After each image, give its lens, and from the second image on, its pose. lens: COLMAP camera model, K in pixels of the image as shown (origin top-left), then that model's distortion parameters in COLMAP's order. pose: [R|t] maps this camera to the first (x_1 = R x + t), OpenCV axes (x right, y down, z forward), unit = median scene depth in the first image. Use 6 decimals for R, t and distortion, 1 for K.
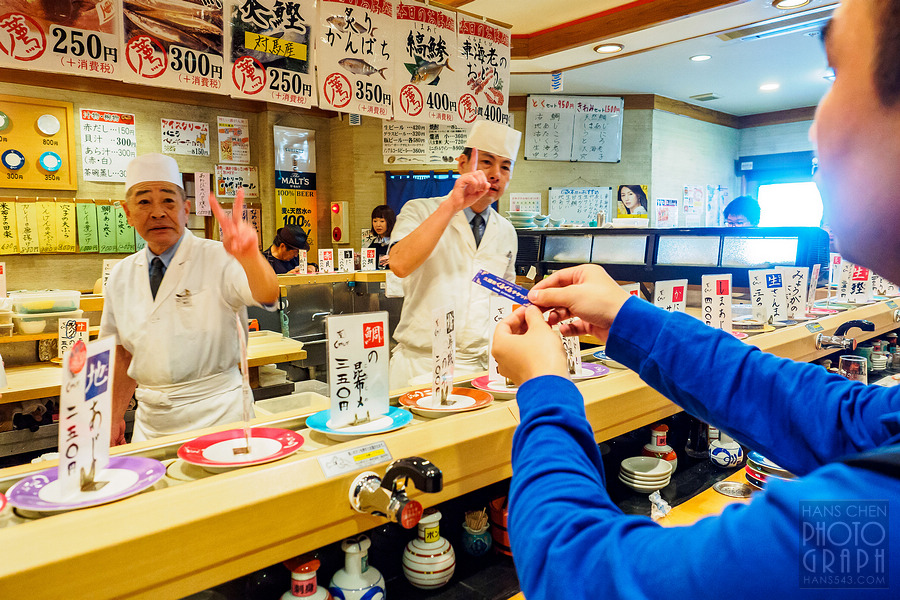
lens RADIAL K [[665.9, 0, 429.7], [0, 665.9, 296.4], [0, 0, 1]] dist [0.014741, 0.001143]
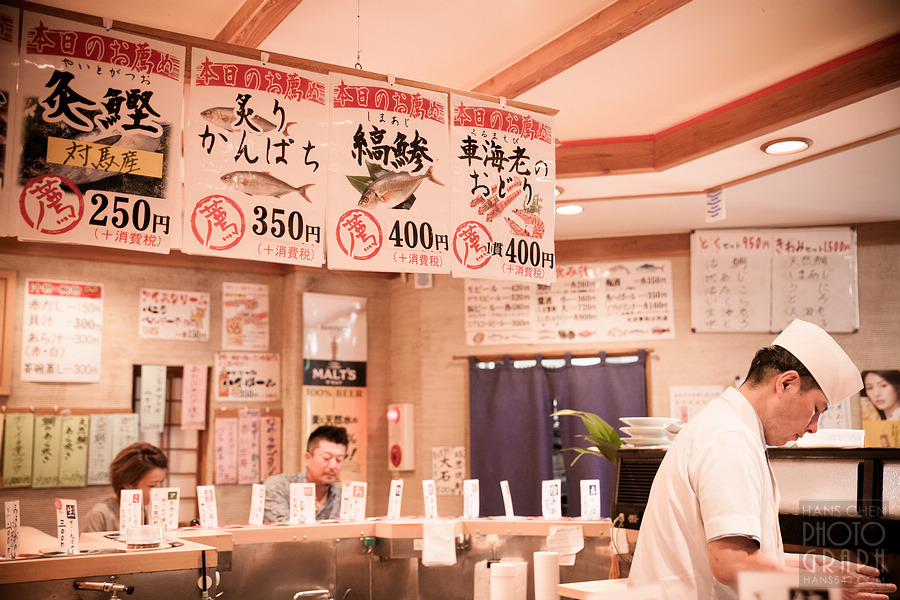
lens RADIAL K [[995.3, 0, 424.1], [0, 995.3, 301.6], [0, 0, 1]] dist [-0.020834, 0.189324]
pose [[0.980691, -0.034059, -0.192576, 0.089161], [-0.013066, 0.971107, -0.238288, -0.013369], [0.195128, 0.236203, 0.951910, 0.087881]]
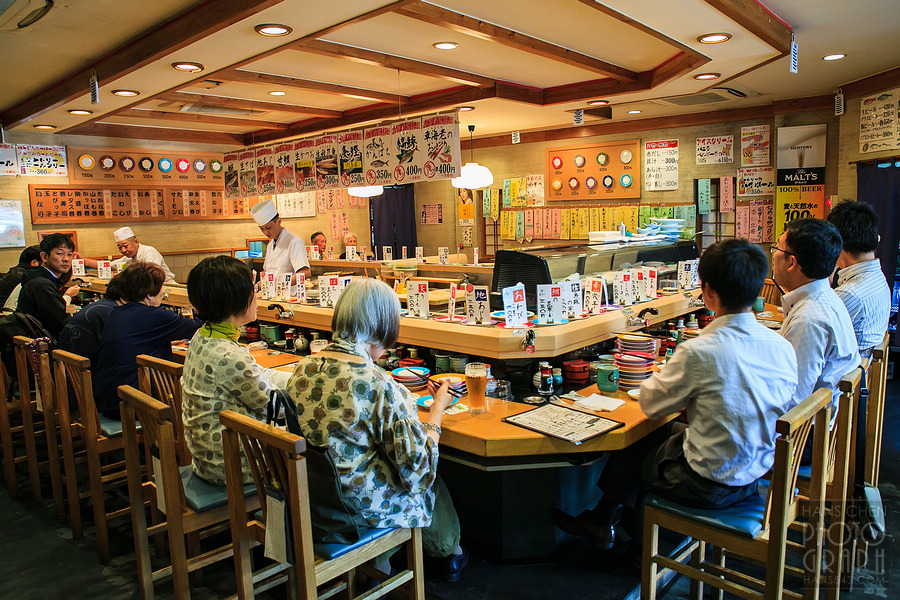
lens RADIAL K [[616.3, 0, 450.0], [0, 616.3, 300.0], [0, 0, 1]] dist [-0.123405, 0.090809]
pose [[0.101022, 0.138850, -0.985147, 0.807053], [-0.071777, 0.988650, 0.131983, -0.081194], [0.992292, 0.057378, 0.109842, 0.444516]]
